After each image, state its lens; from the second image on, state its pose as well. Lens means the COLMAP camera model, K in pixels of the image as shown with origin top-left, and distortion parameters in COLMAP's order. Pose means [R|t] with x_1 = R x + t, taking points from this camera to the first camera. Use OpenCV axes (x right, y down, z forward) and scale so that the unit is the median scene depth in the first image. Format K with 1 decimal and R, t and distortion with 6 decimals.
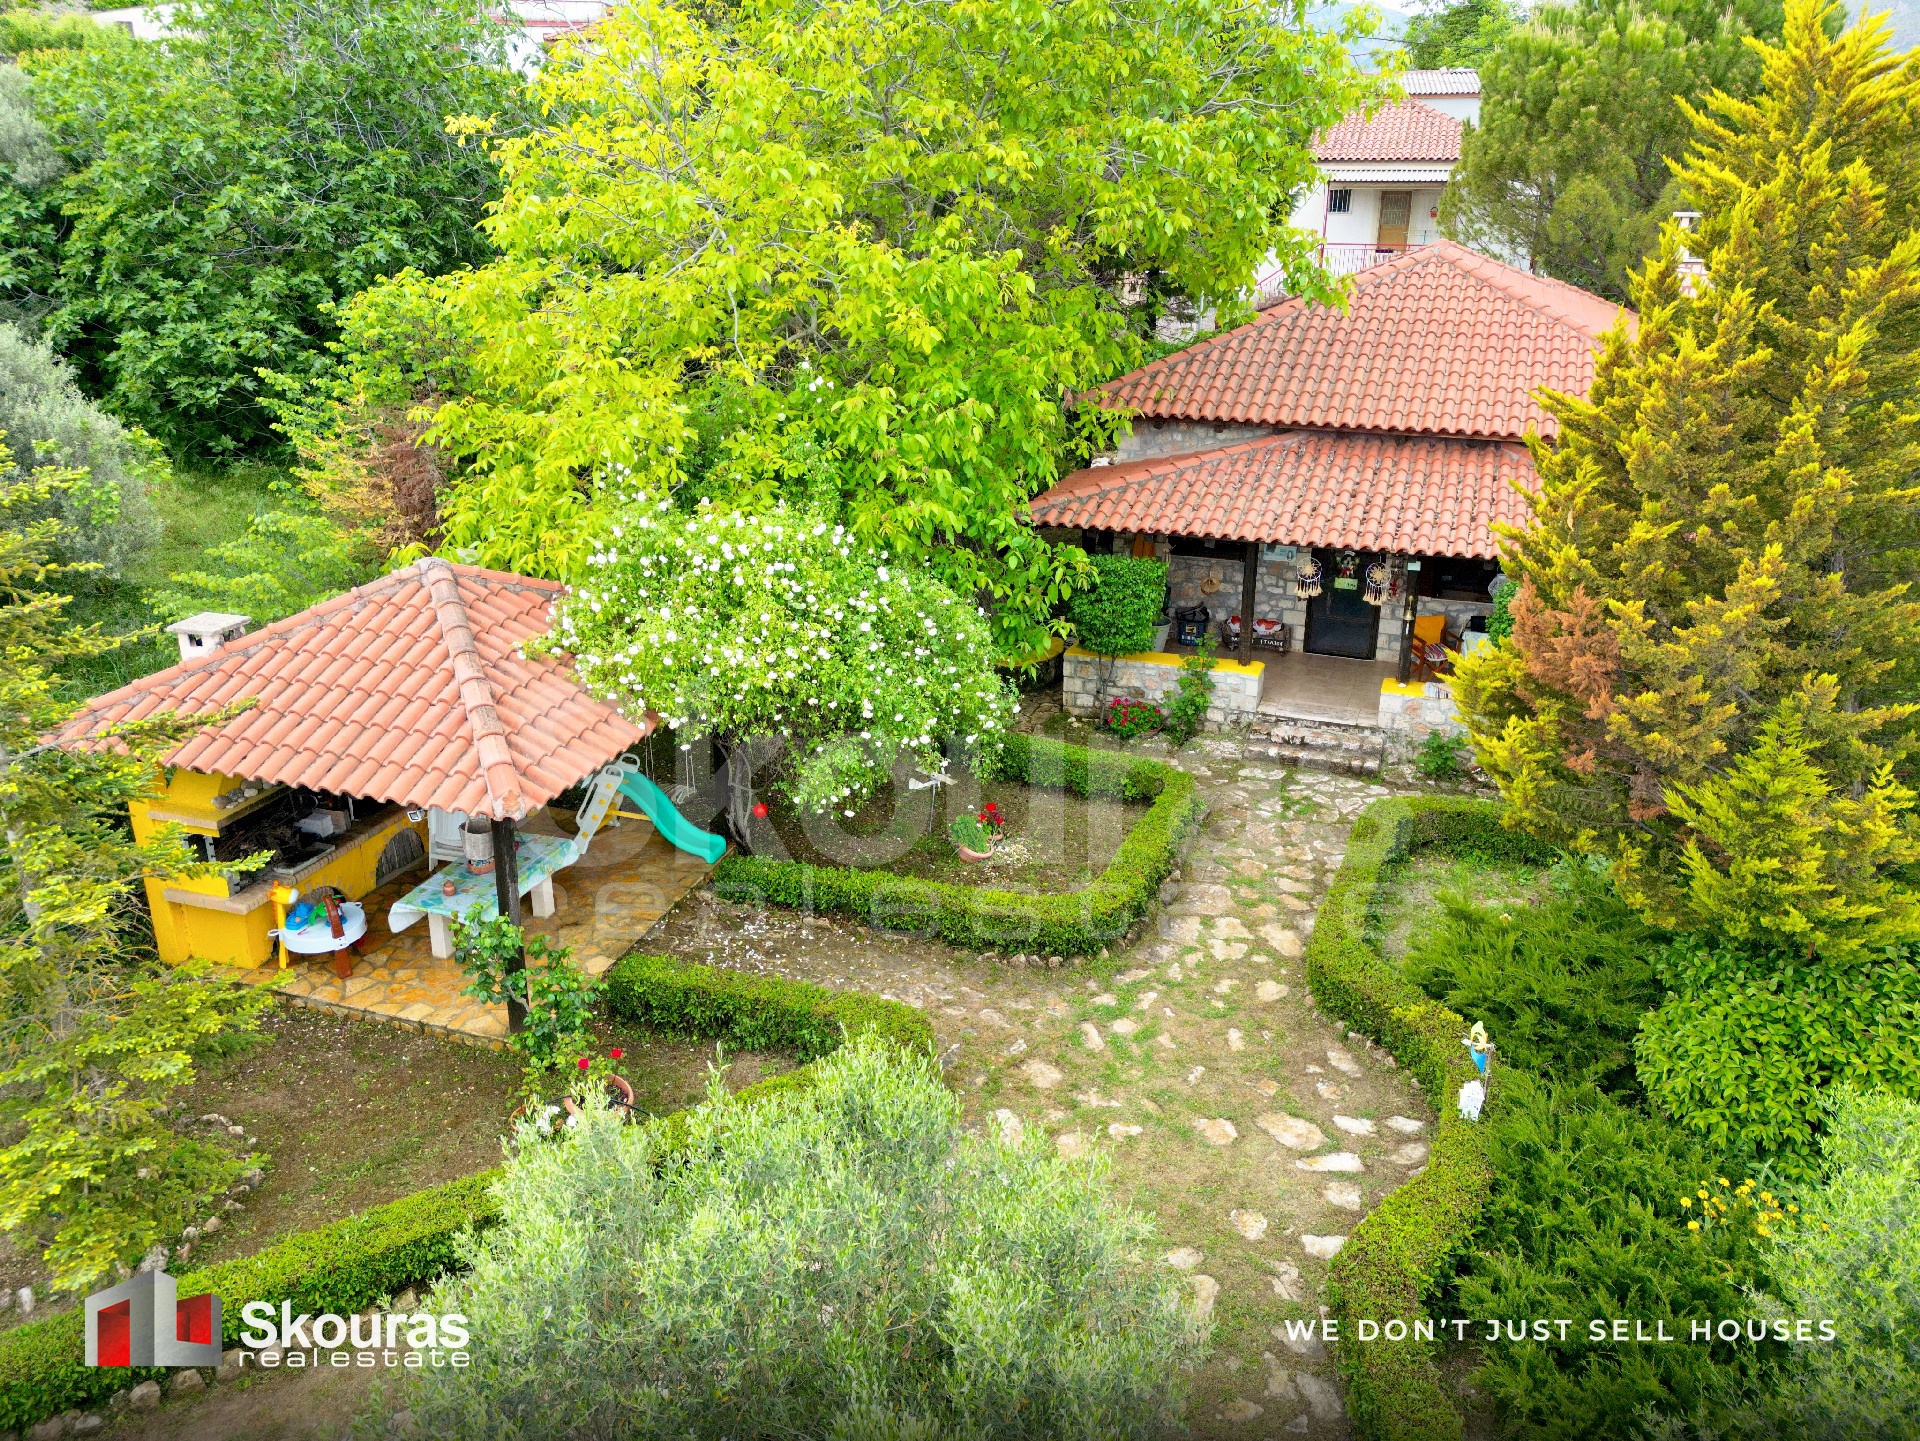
lens RADIAL K [[1486.0, 0, 957.3], [0, 1486.0, 660.3], [0, 0, 1]] dist [0.000484, -0.002044]
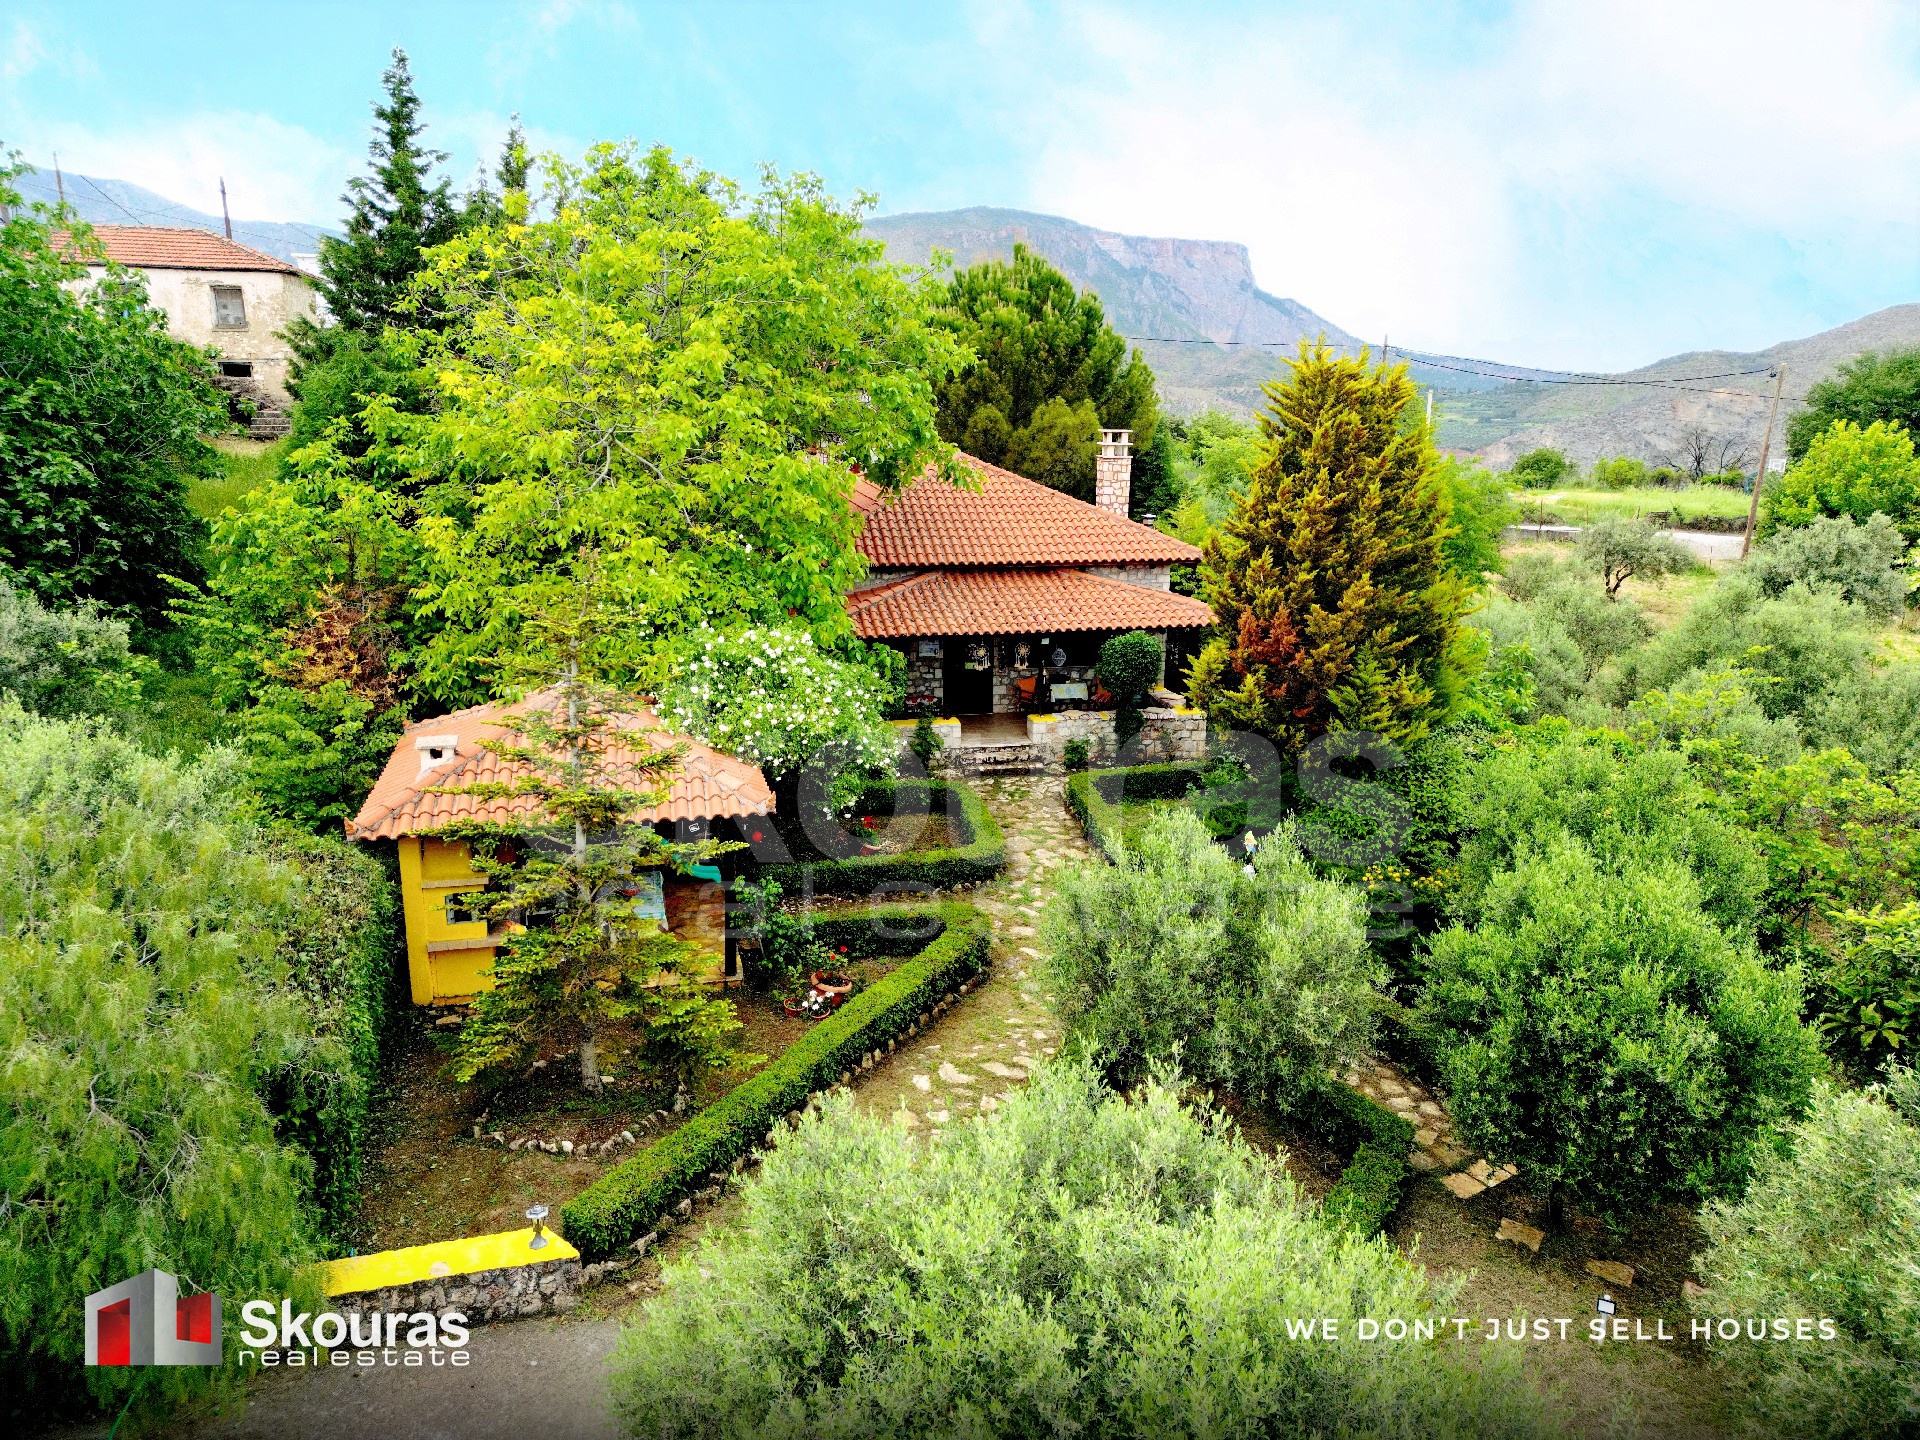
lens RADIAL K [[1486.0, 0, 957.3], [0, 1486.0, 659.8], [0, 0, 1]] dist [0.000484, -0.002044]
pose [[0.829440, -0.096122, 0.550264, -0.673324], [0.166536, 0.982838, -0.079342, 0.070739], [-0.533194, 0.157448, 0.831213, -0.308323]]
